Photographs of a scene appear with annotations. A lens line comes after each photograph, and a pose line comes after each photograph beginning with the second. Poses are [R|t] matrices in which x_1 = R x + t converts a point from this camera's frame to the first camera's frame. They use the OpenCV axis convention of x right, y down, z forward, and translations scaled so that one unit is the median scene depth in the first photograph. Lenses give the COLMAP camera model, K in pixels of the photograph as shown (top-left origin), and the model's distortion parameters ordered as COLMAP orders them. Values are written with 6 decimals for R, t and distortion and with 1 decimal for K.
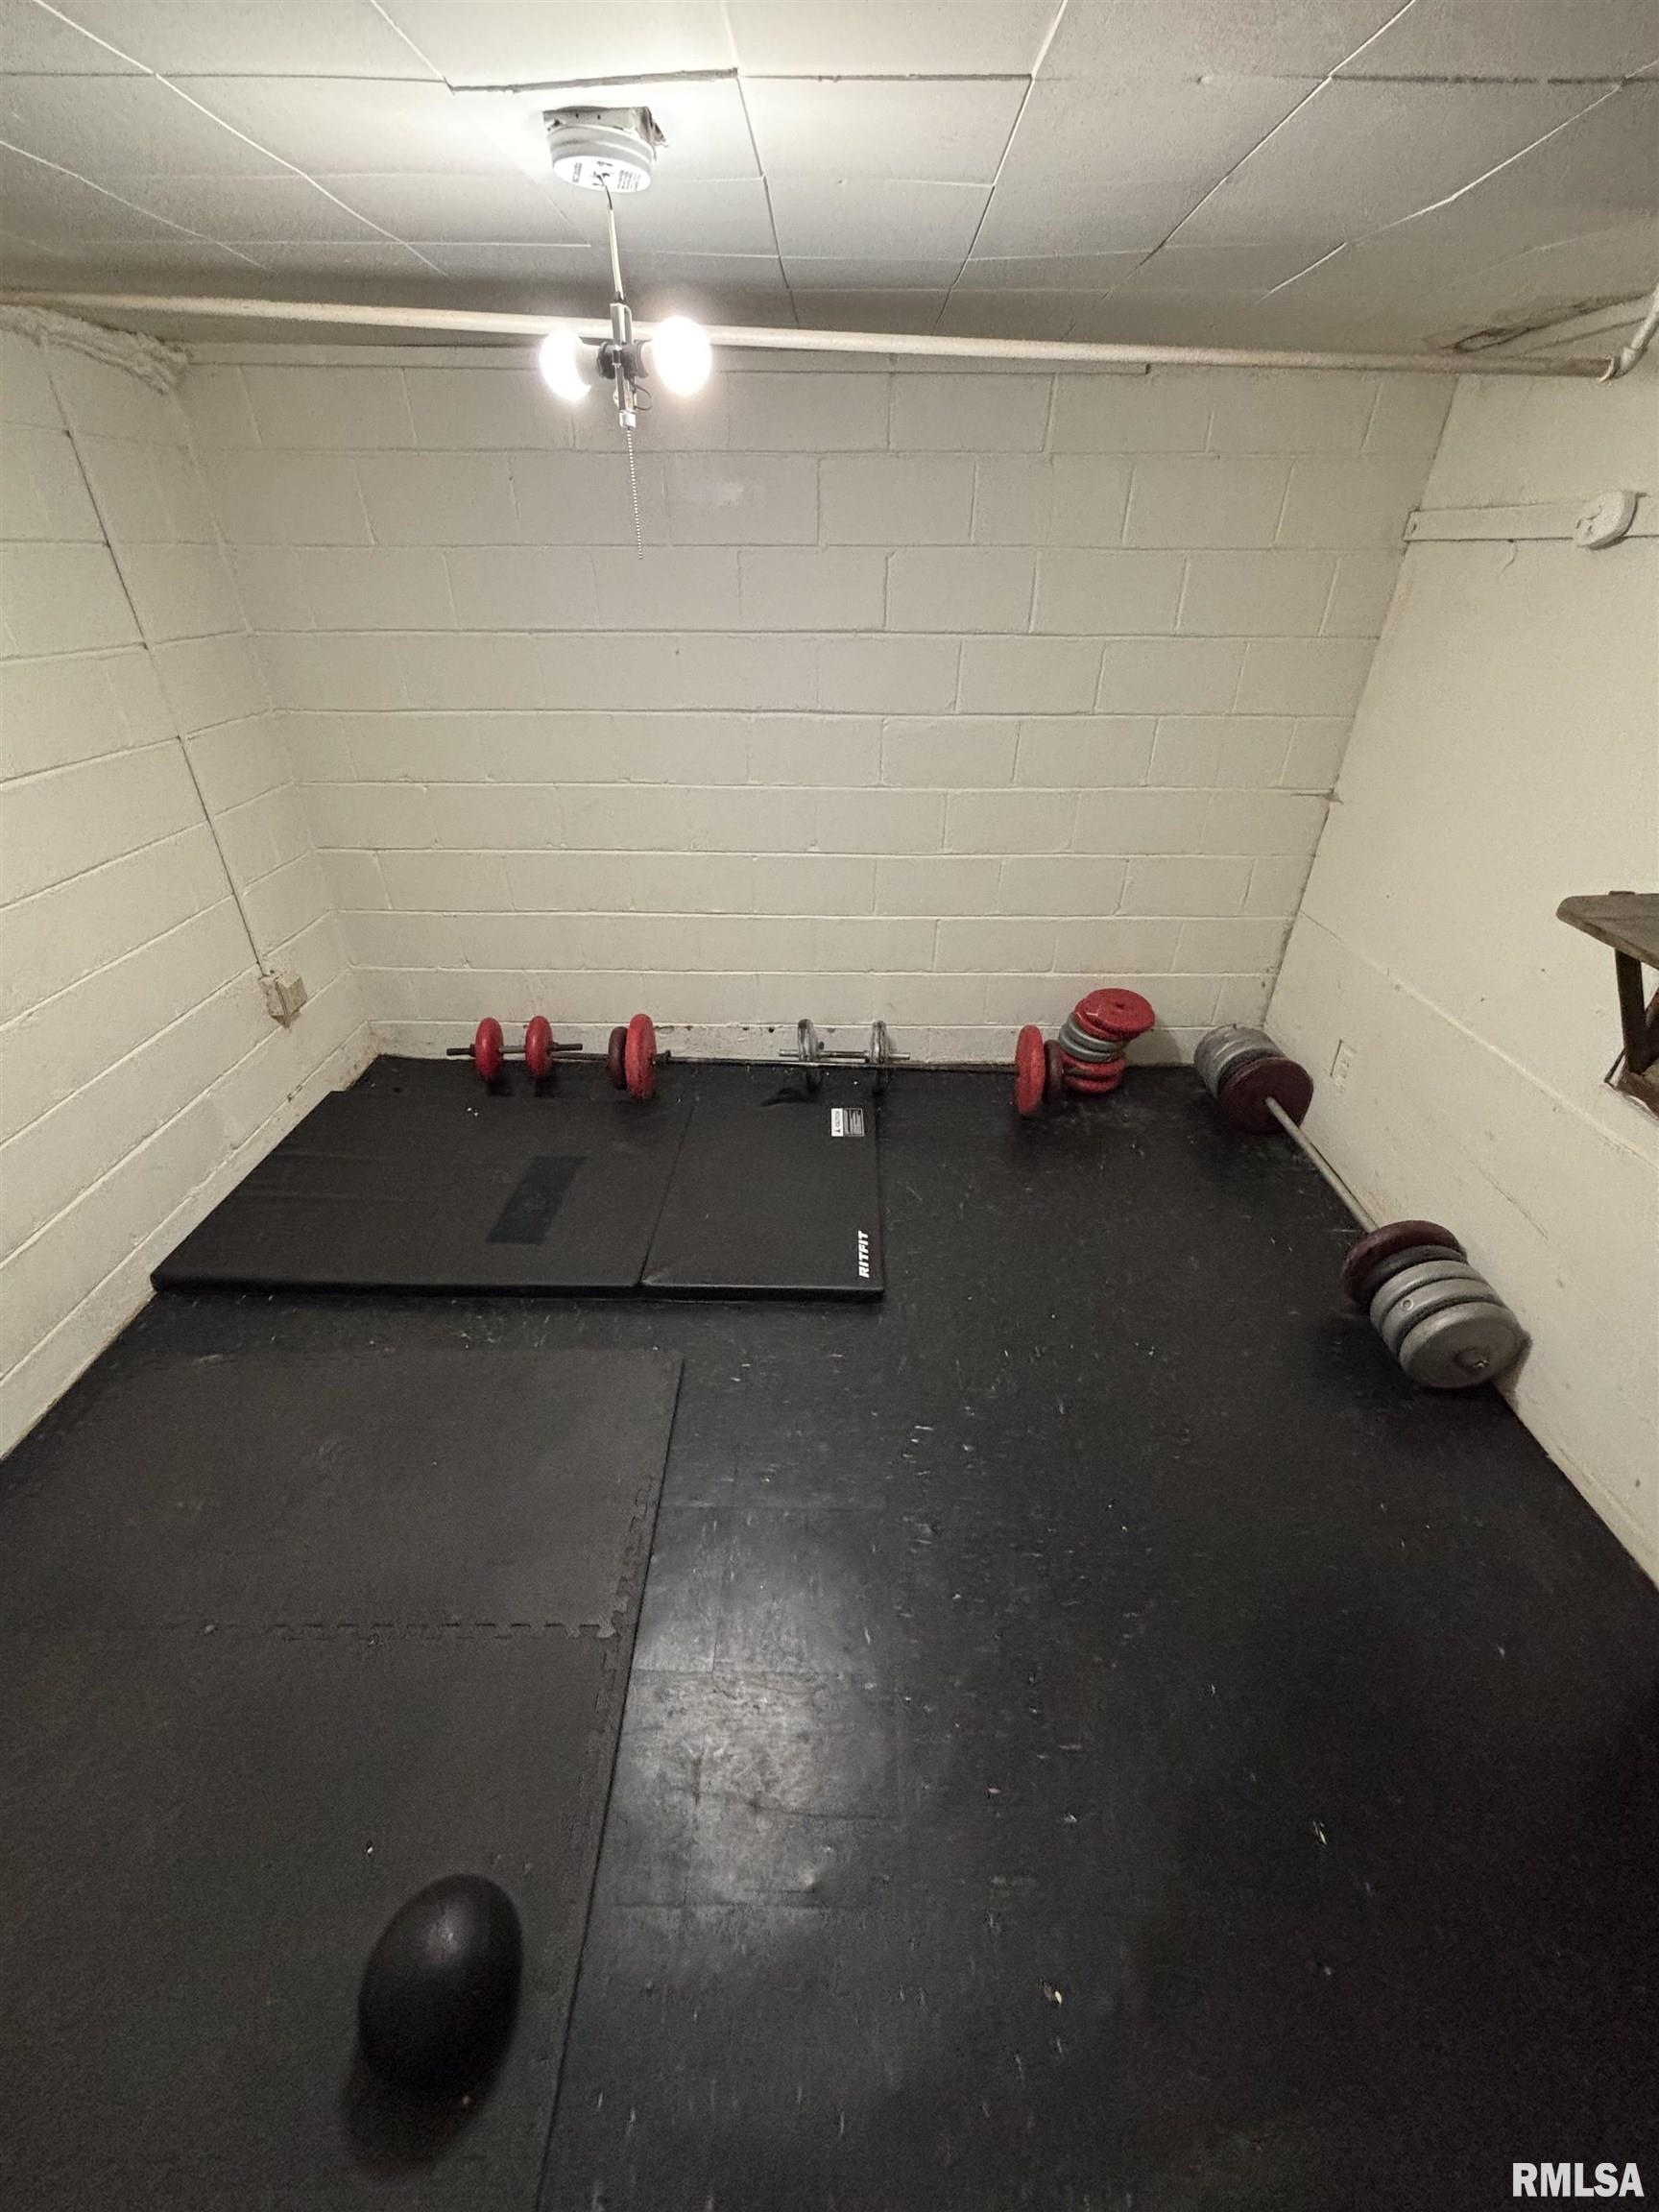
lens RADIAL K [[887.5, 0, 842.7], [0, 887.5, 1115.3], [0, 0, 1]] dist [-0.000323, -0.000326]
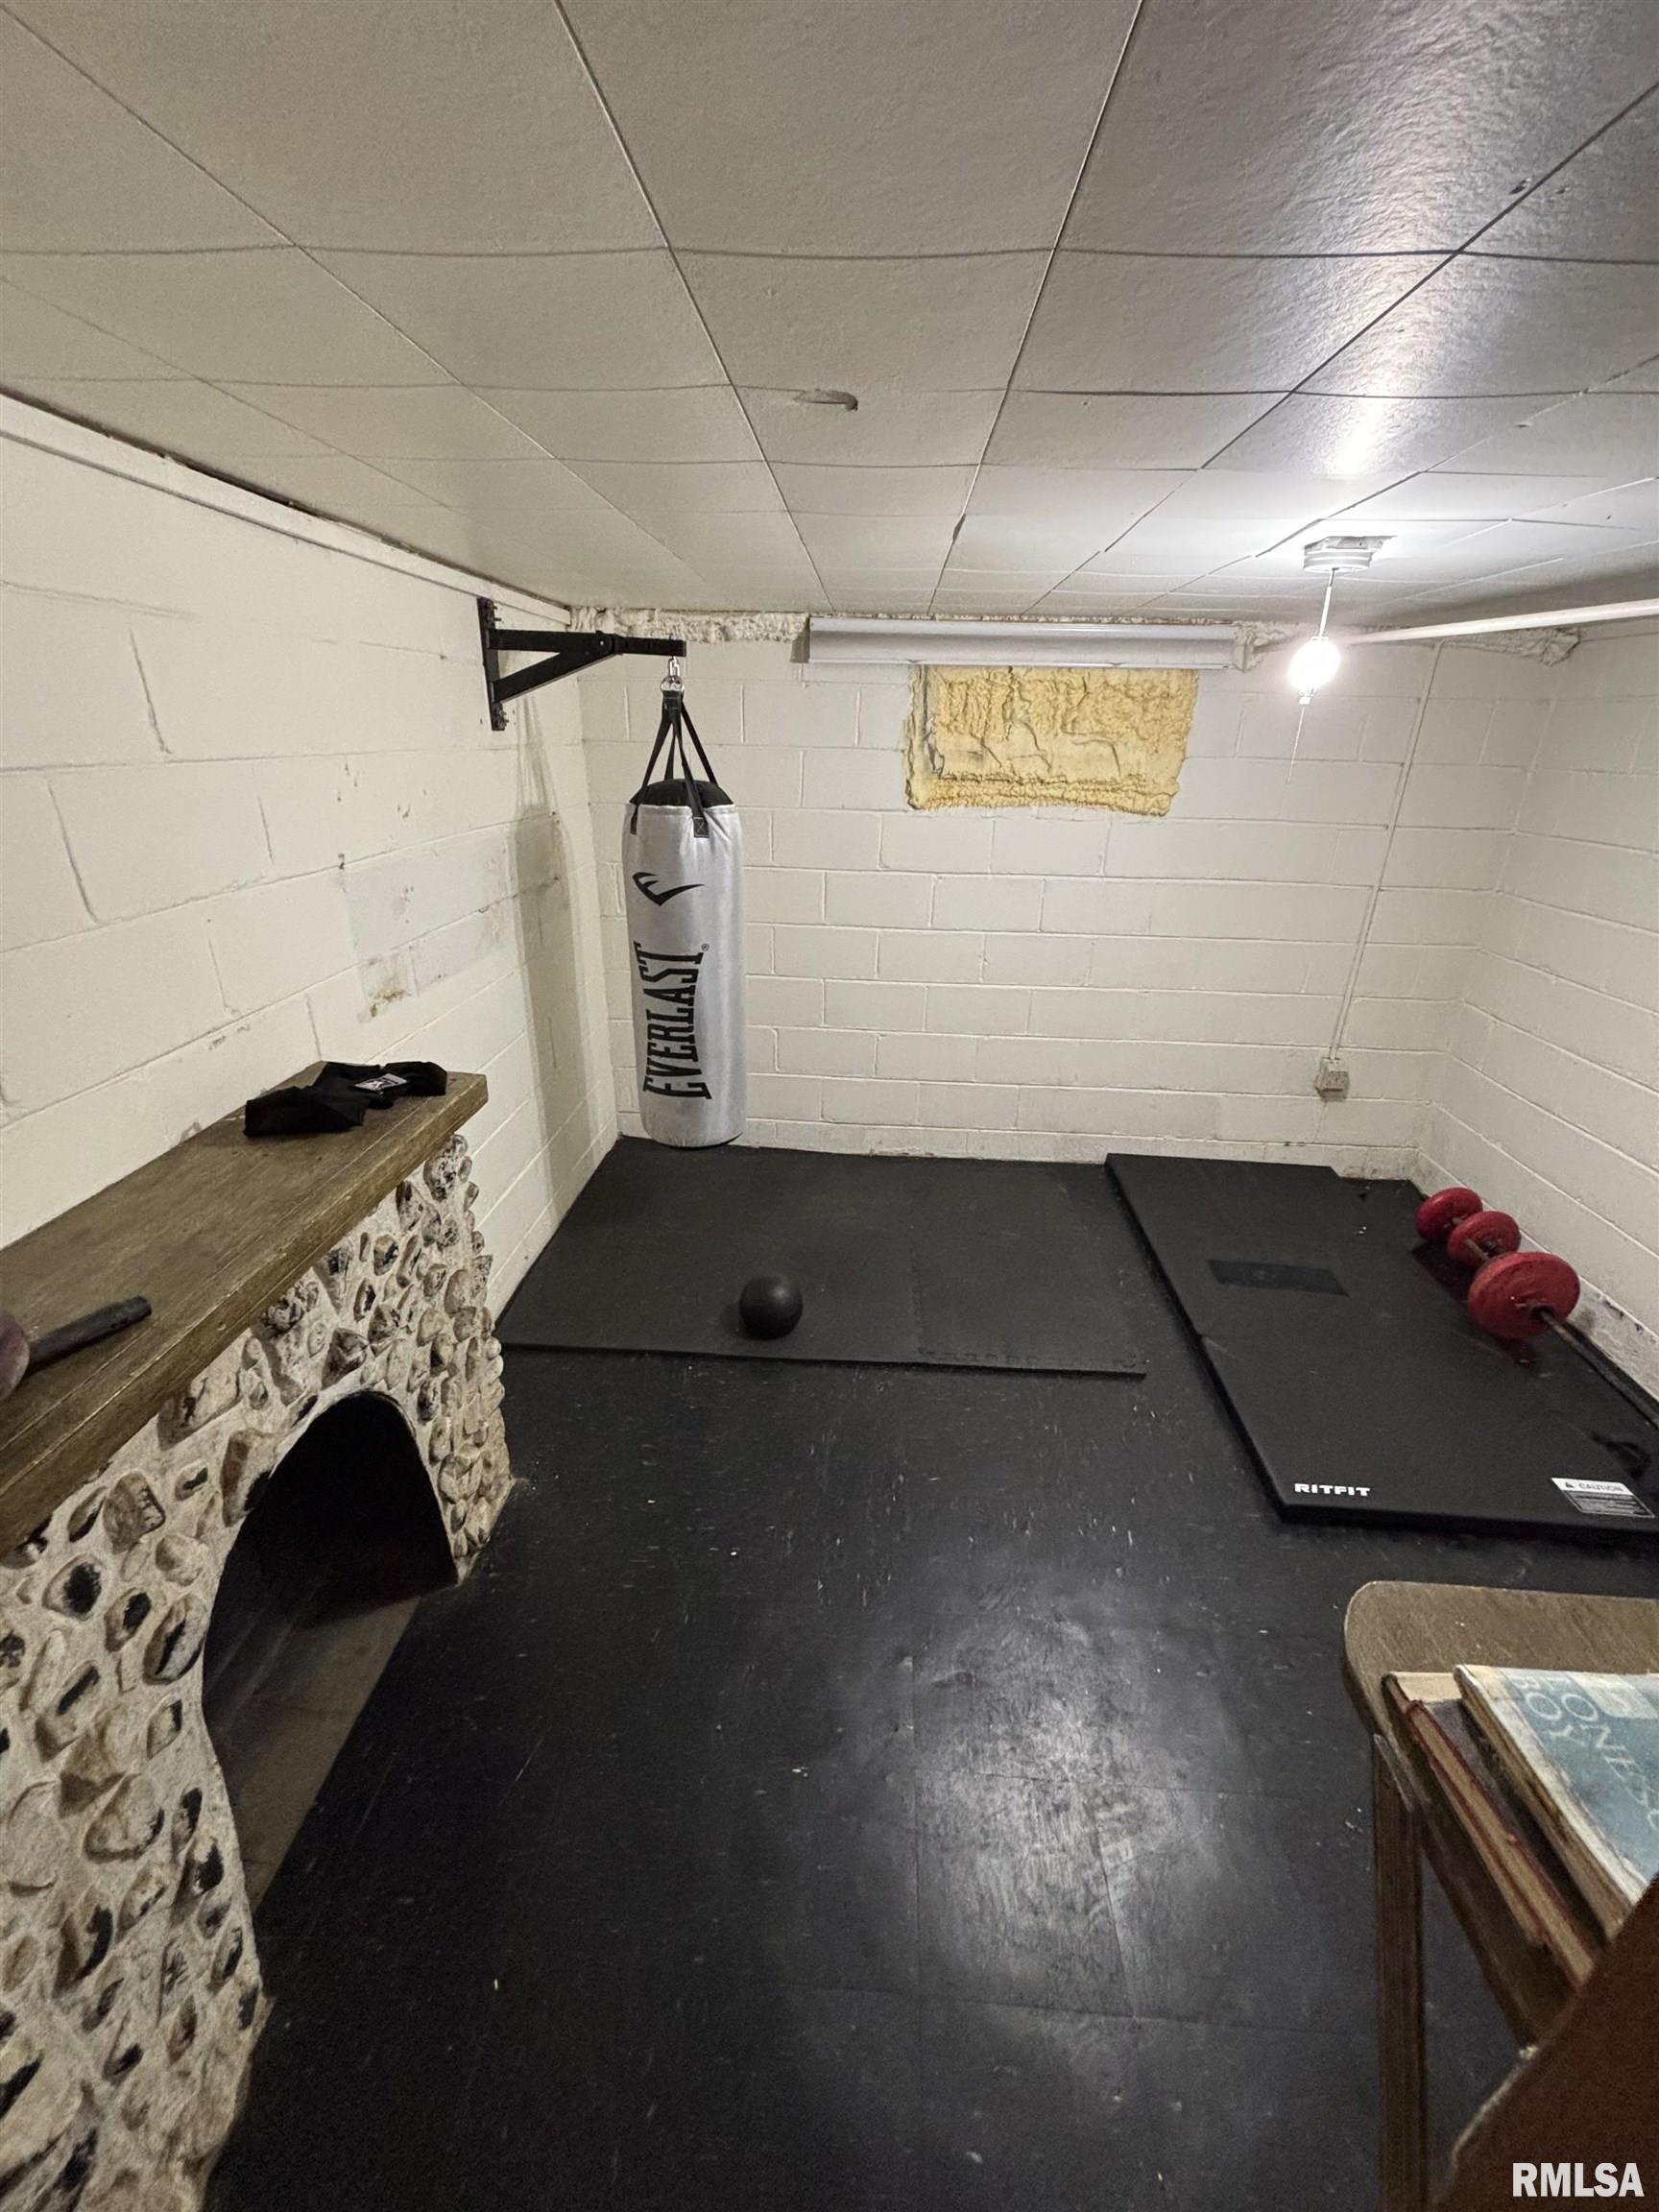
lens RADIAL K [[887.5, 0, 819.8], [0, 887.5, 1121.3], [0, 0, 1]] dist [-0.000323, -0.000326]
pose [[-0.063389, 0.395093, -0.916451, 0.669433], [-0.558944, 0.746705, 0.360575, -0.143502], [0.826779, 0.535101, 0.173502, 0.192767]]
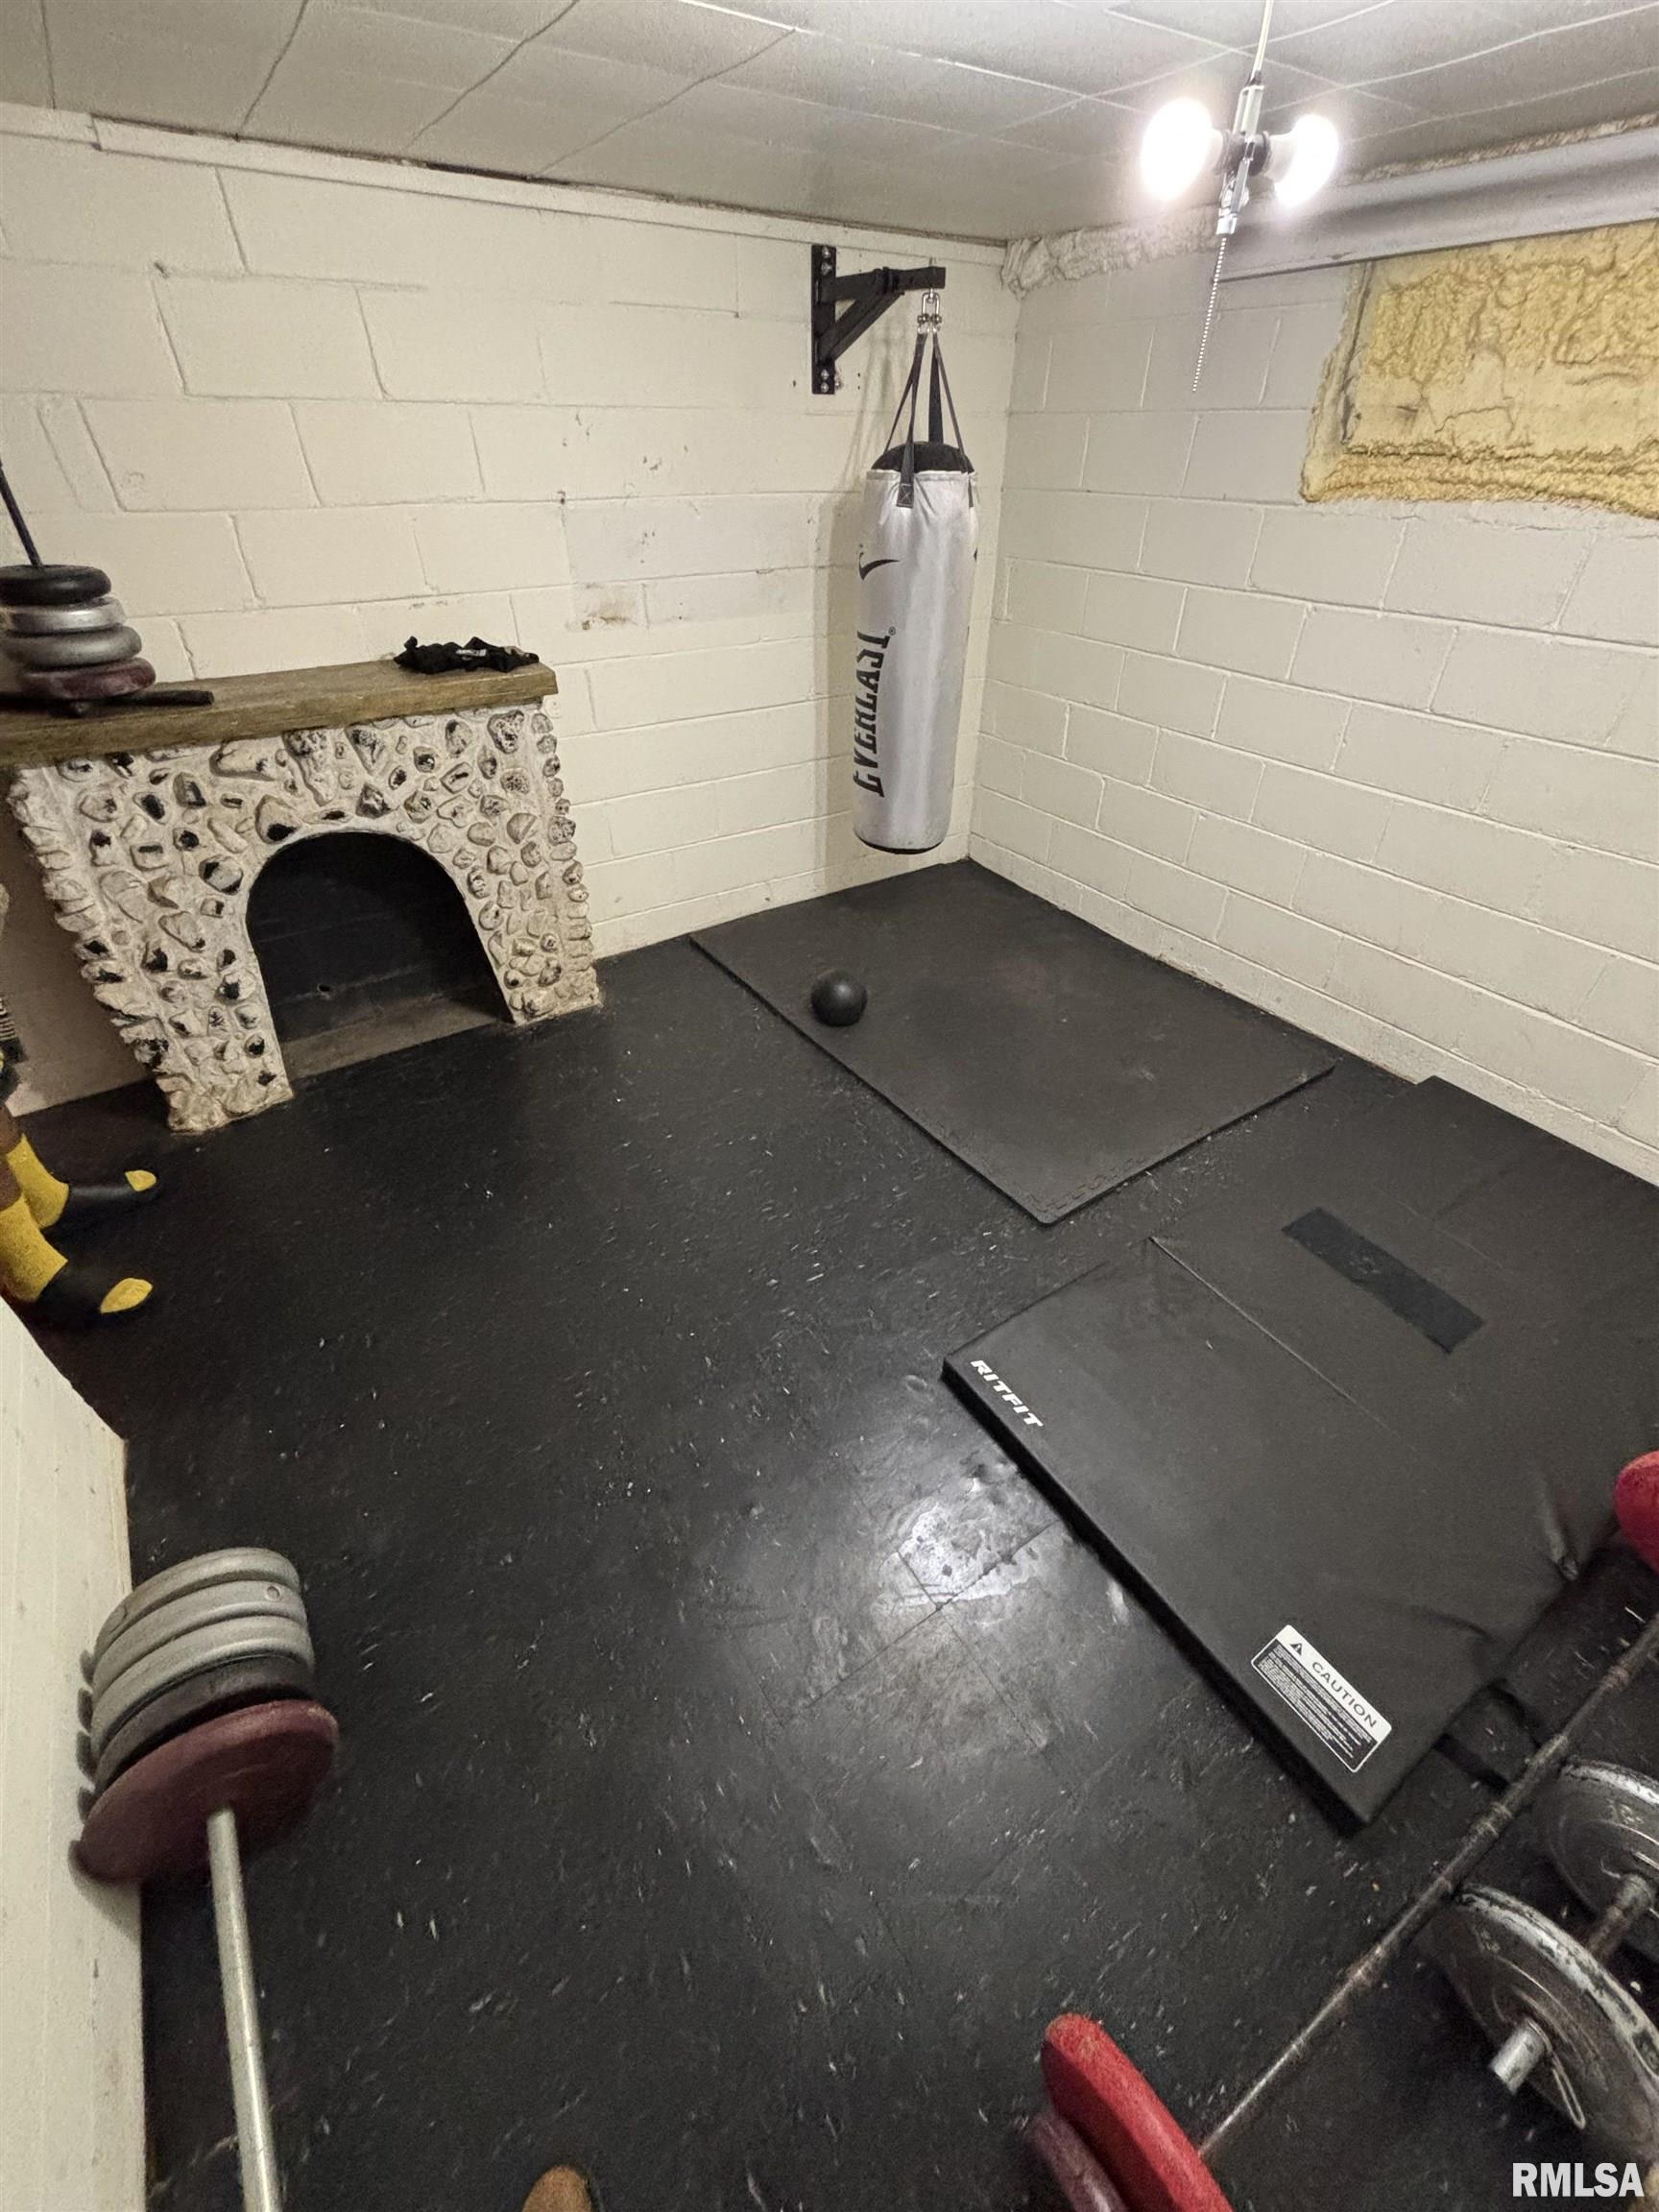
lens RADIAL K [[887.5, 0, 819.1], [0, 887.5, 1107.5], [0, 0, 1]] dist [-0.000323, -0.000326]
pose [[-0.835449, 0.321370, -0.445810, 0.373617], [-0.309008, 0.396127, 0.864637, -0.489063], [0.454466, 0.860119, -0.231638, 0.814717]]
